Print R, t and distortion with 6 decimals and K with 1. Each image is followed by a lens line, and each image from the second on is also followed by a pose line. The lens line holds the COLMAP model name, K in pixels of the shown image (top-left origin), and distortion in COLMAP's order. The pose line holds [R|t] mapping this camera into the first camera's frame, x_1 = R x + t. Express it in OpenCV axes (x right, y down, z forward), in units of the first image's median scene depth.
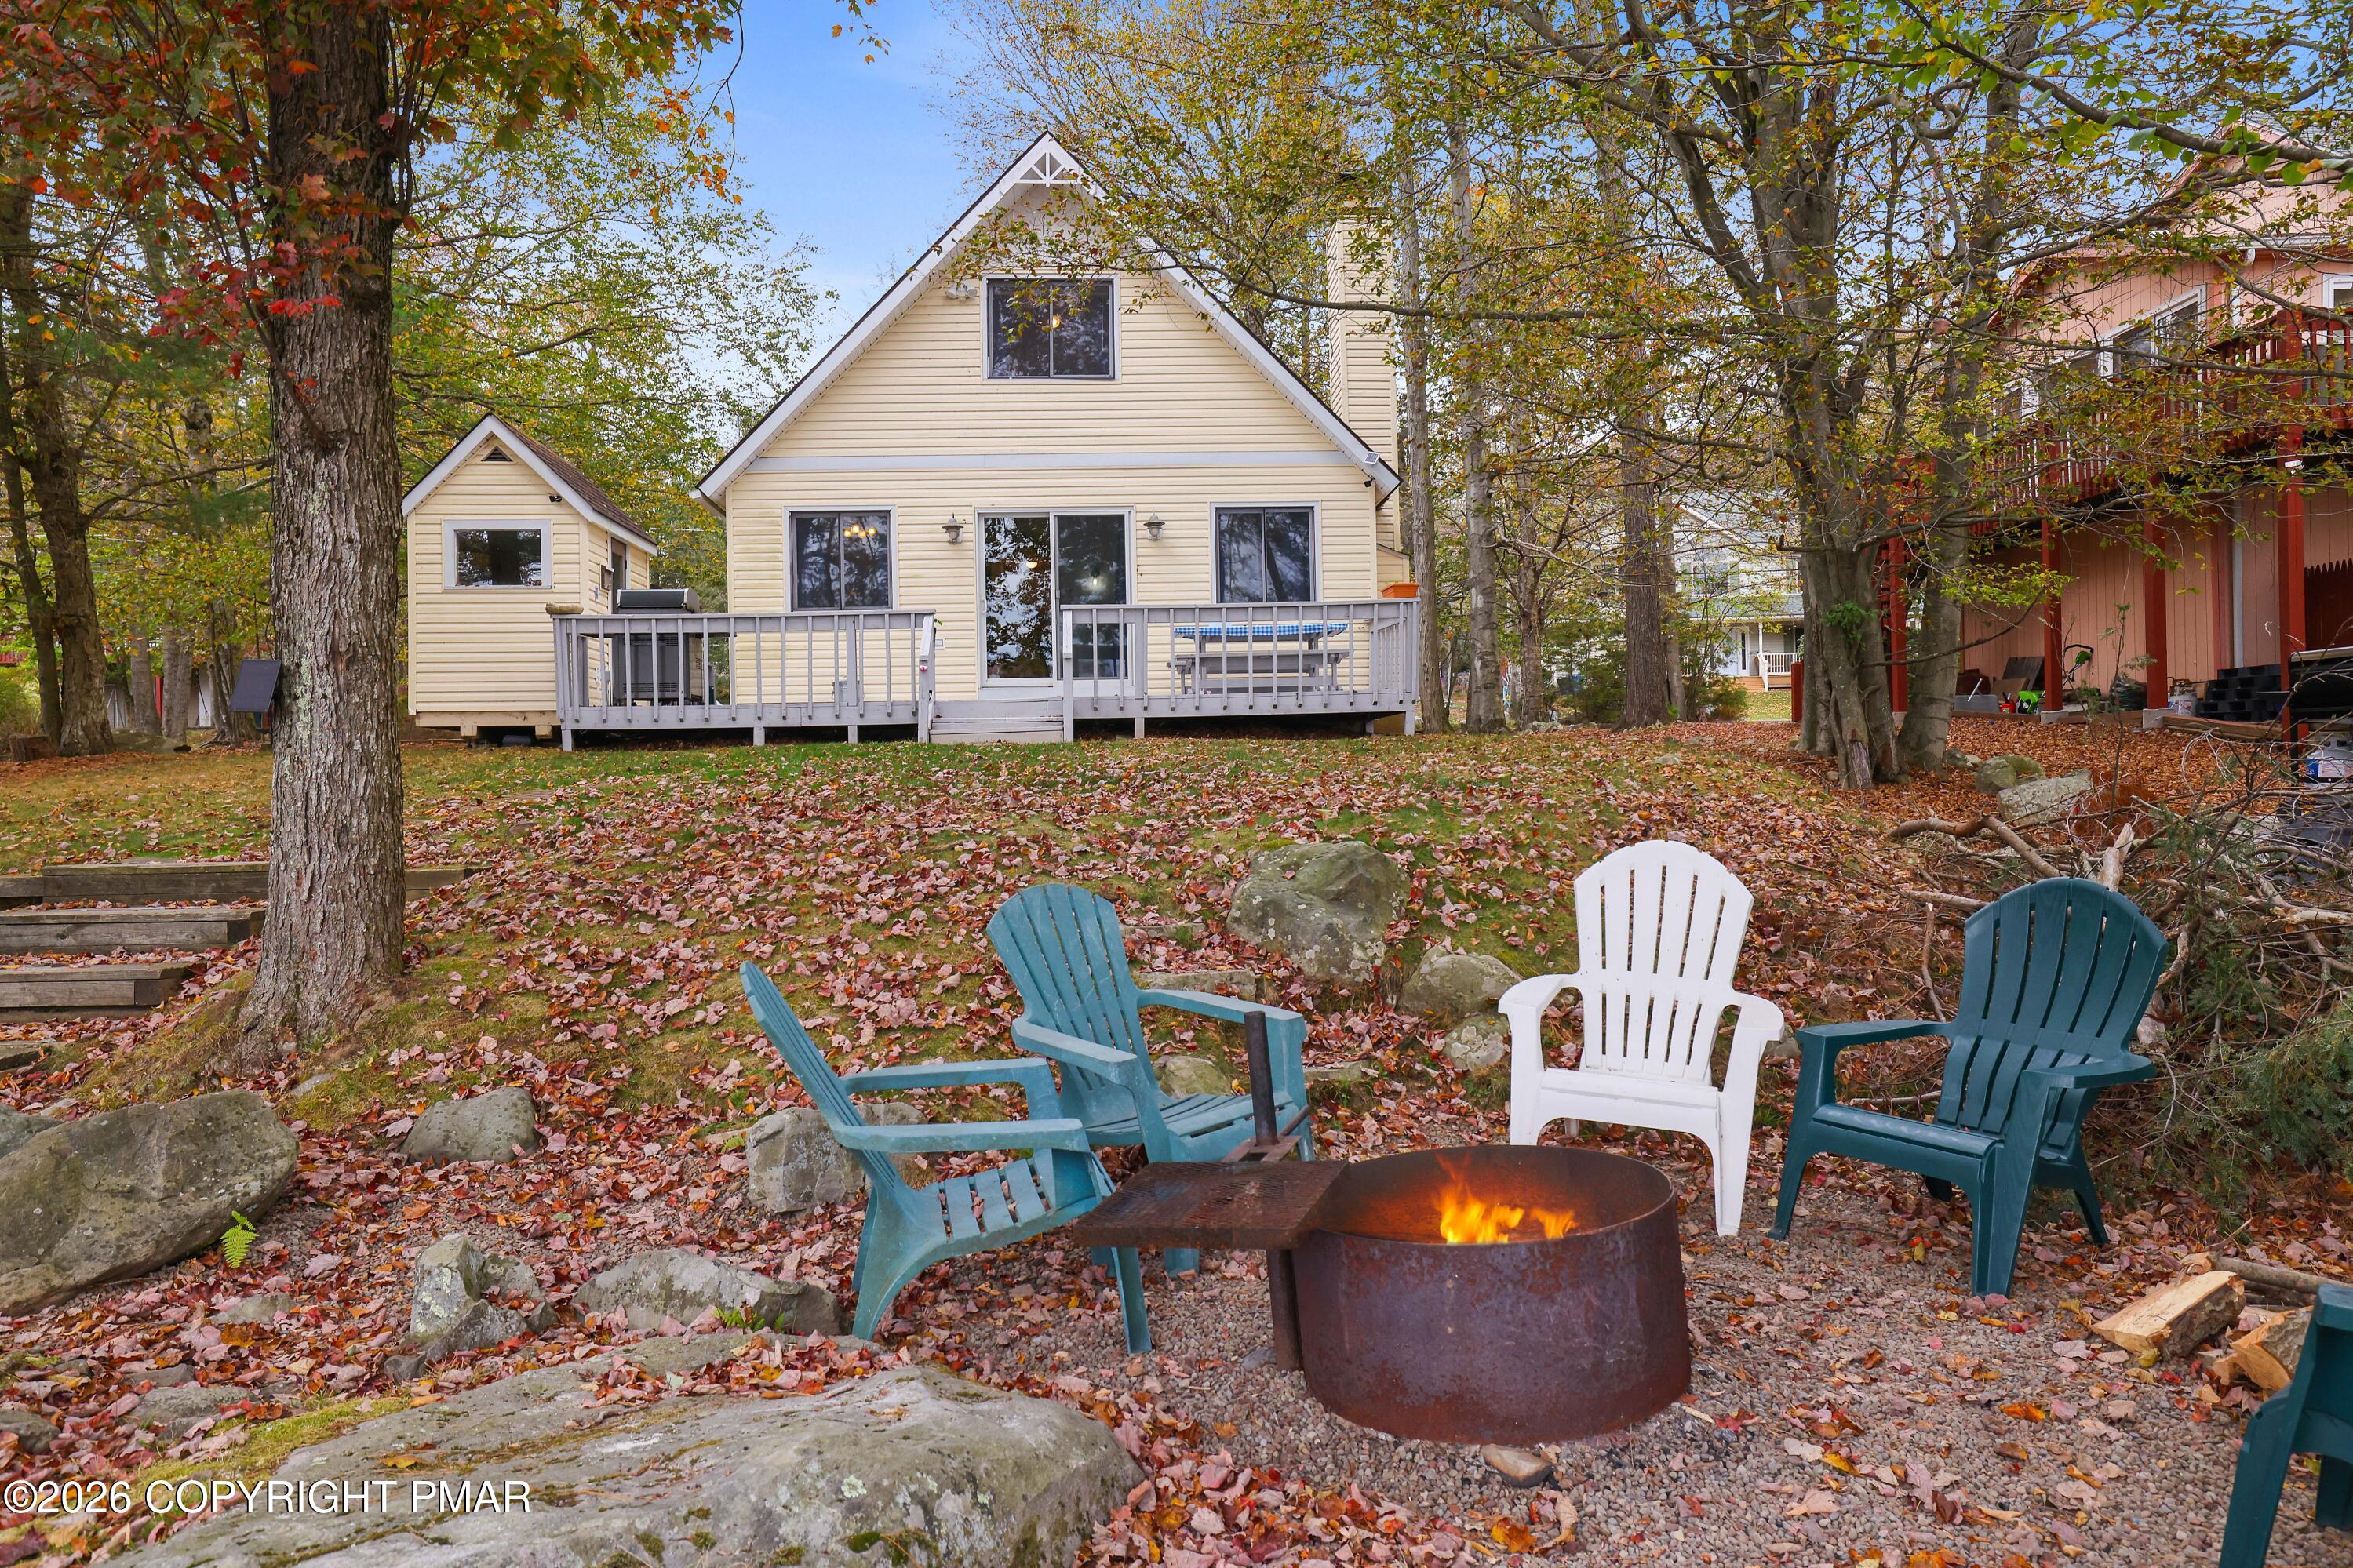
lens RADIAL K [[1594.7, 0, 1173.2], [0, 1594.7, 775.2], [0, 0, 1]] dist [0.006490, 0.003043]
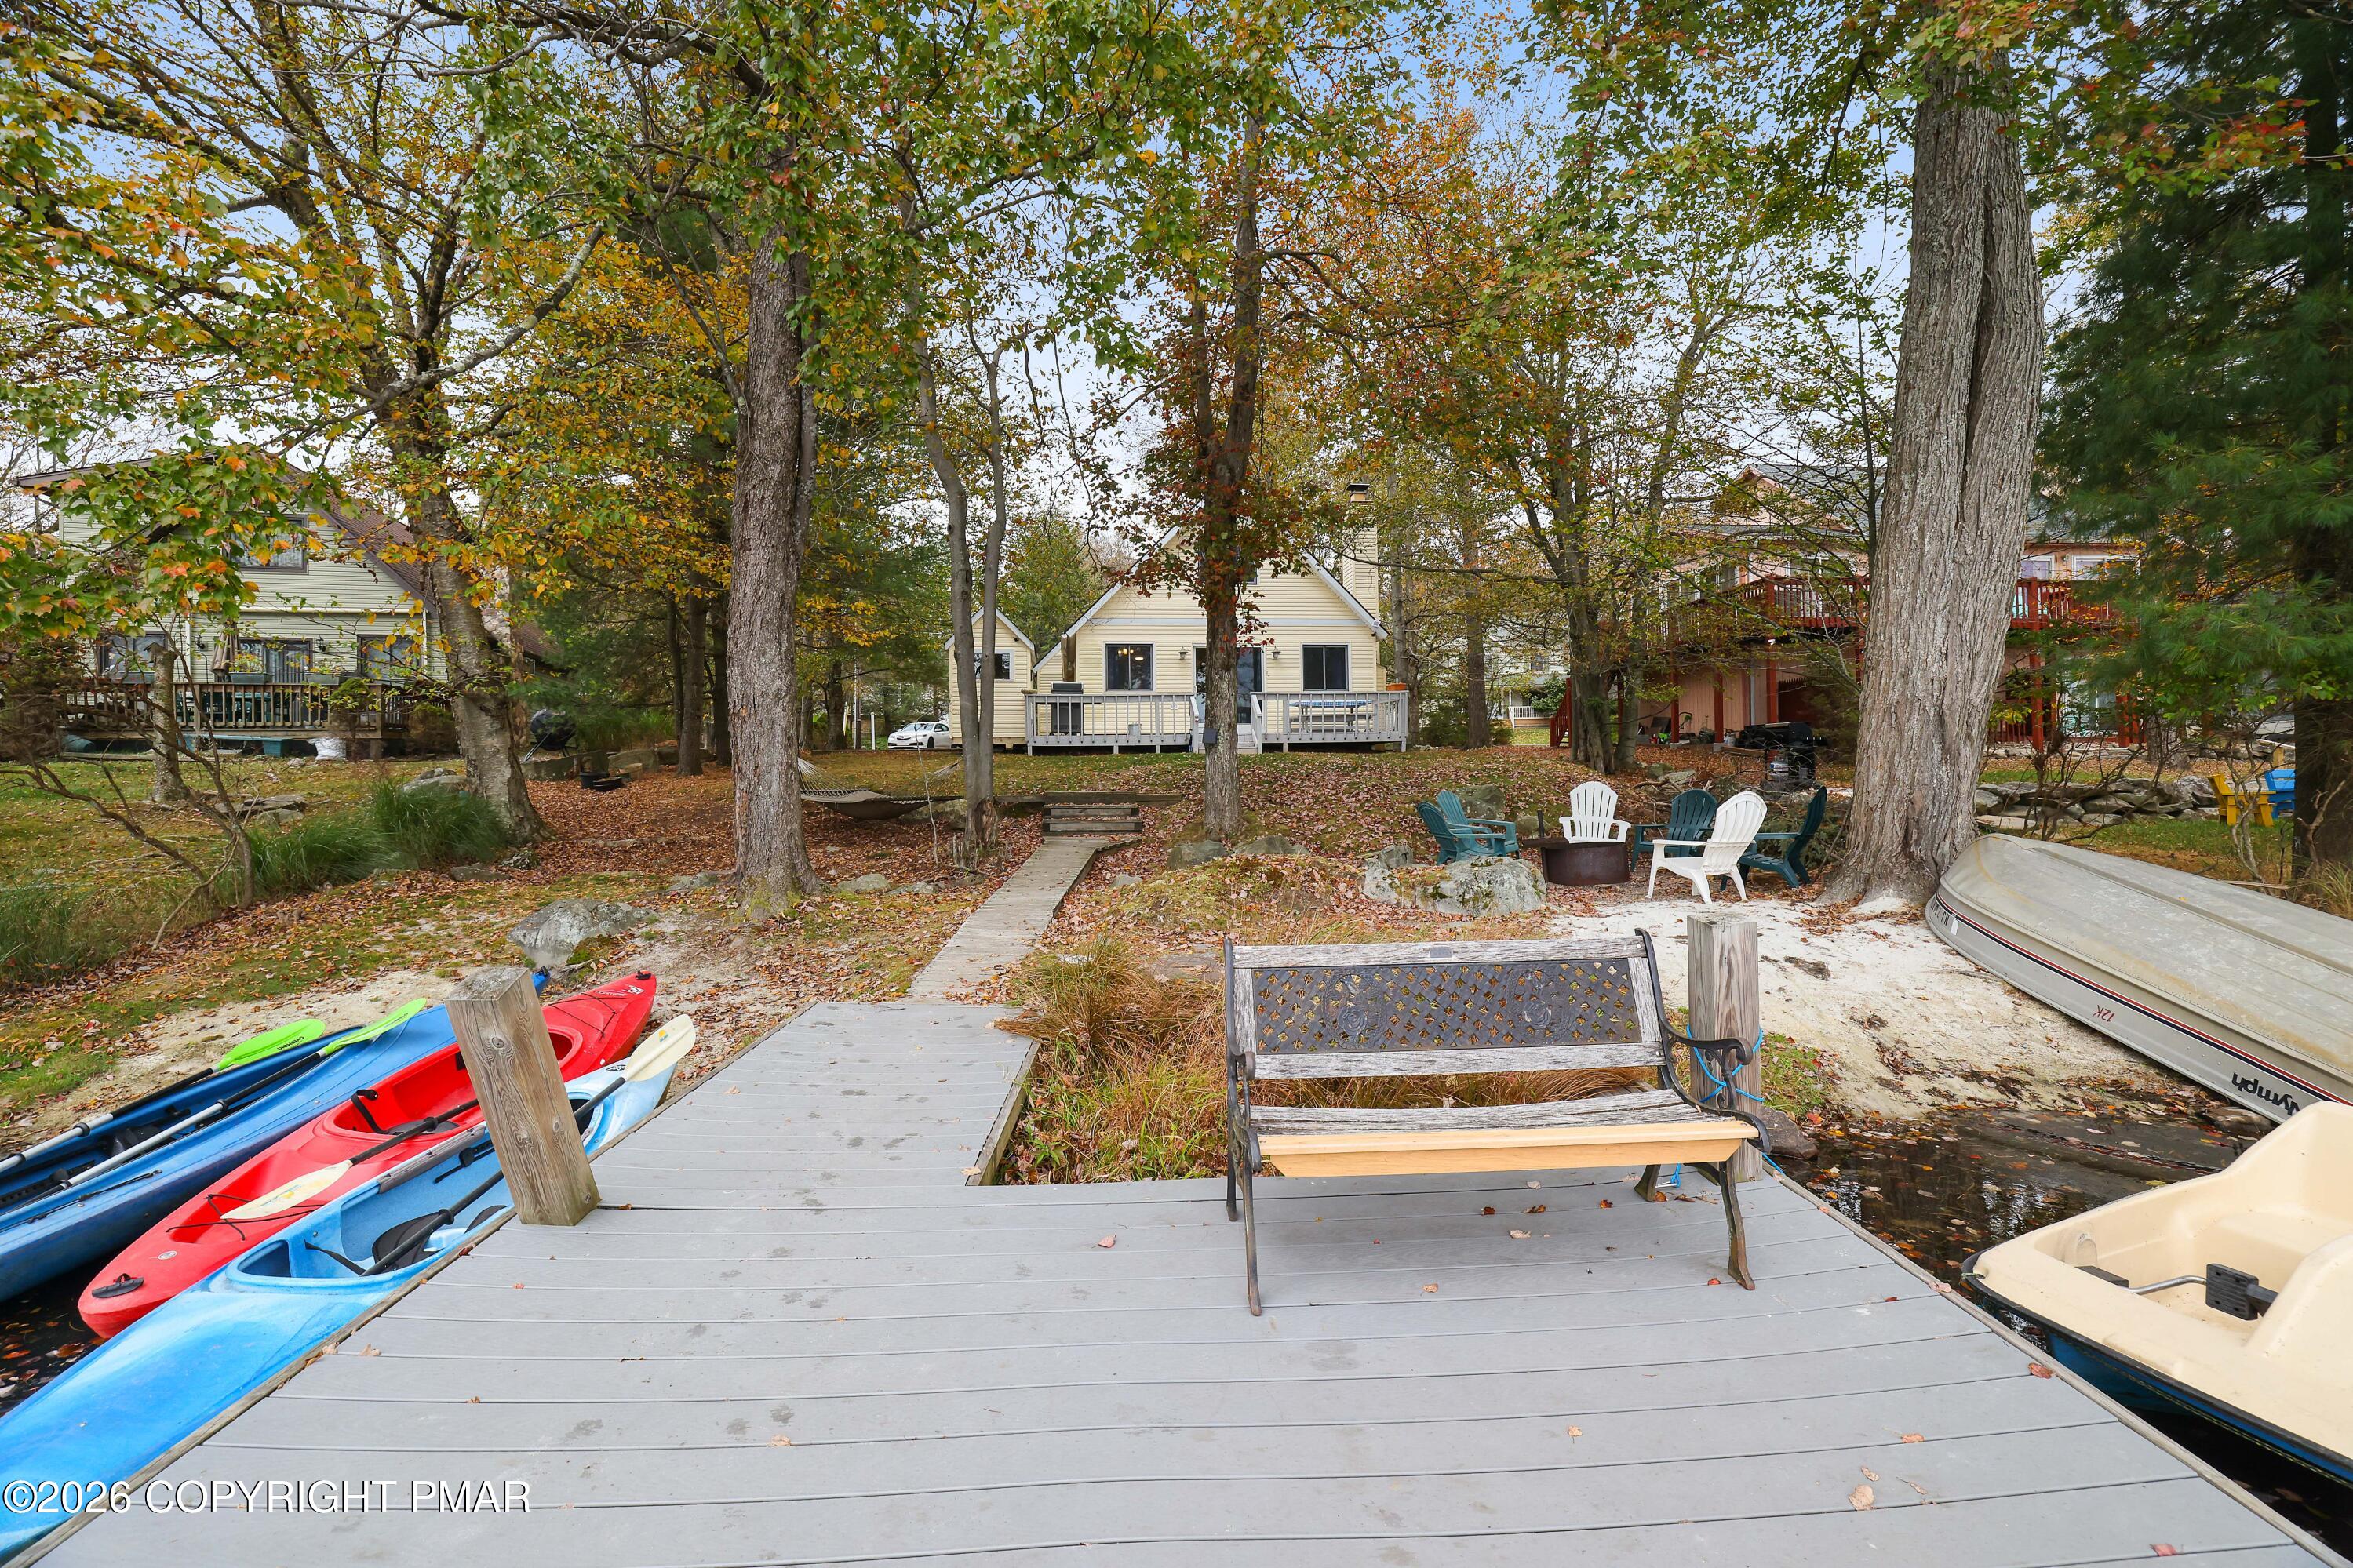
lens RADIAL K [[1009.6, 0, 1192.2], [0, 1009.6, 774.2], [0, 0, 1]] dist [-0.027557, 0.006968]
pose [[0.997795, 0.006355, 0.066067, -0.229969], [-0.006328, 0.999980, -0.000614, 0.008684], [-0.066070, 0.000195, 0.997815, -0.378324]]
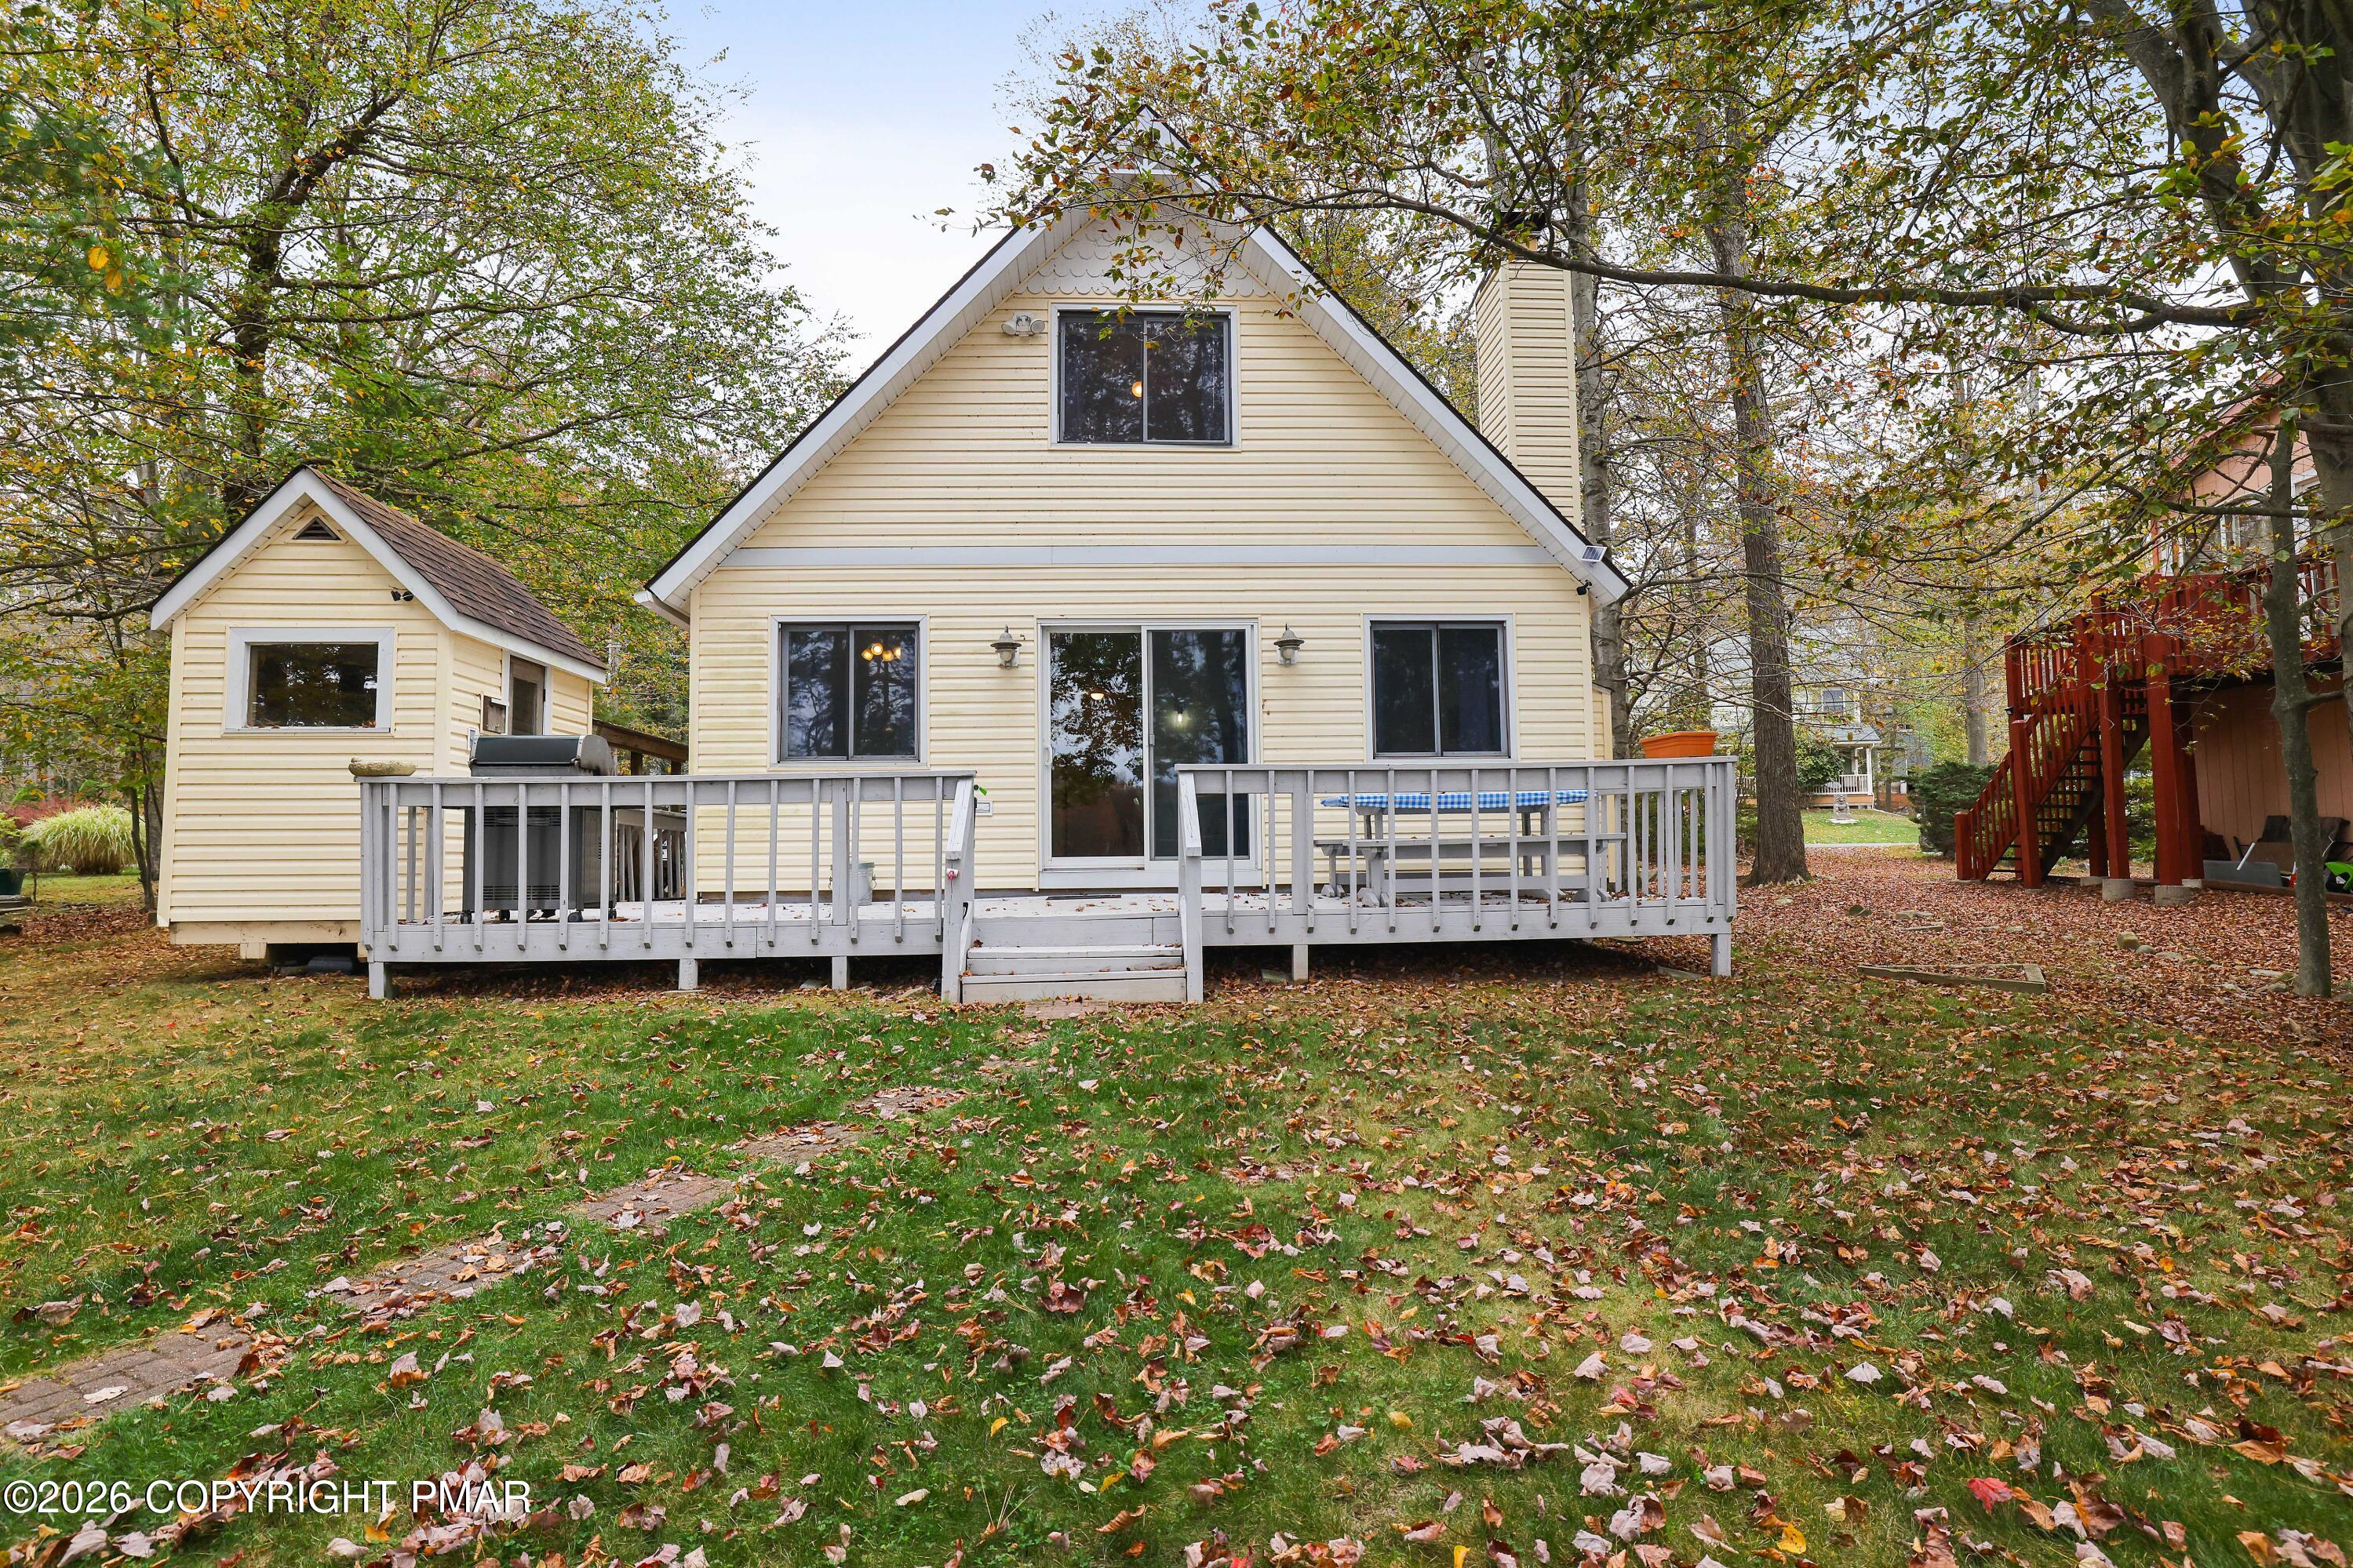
lens RADIAL K [[1275.2, 0, 1189.3], [0, 1275.2, 773.5], [0, 0, 1]] dist [-0.024887, 0.000266]
pose [[0.999961, 0.006077, 0.006353, -0.064068], [-0.005633, 0.997690, -0.067698, -0.064933], [-0.006750, 0.067659, 0.997686, 0.468360]]
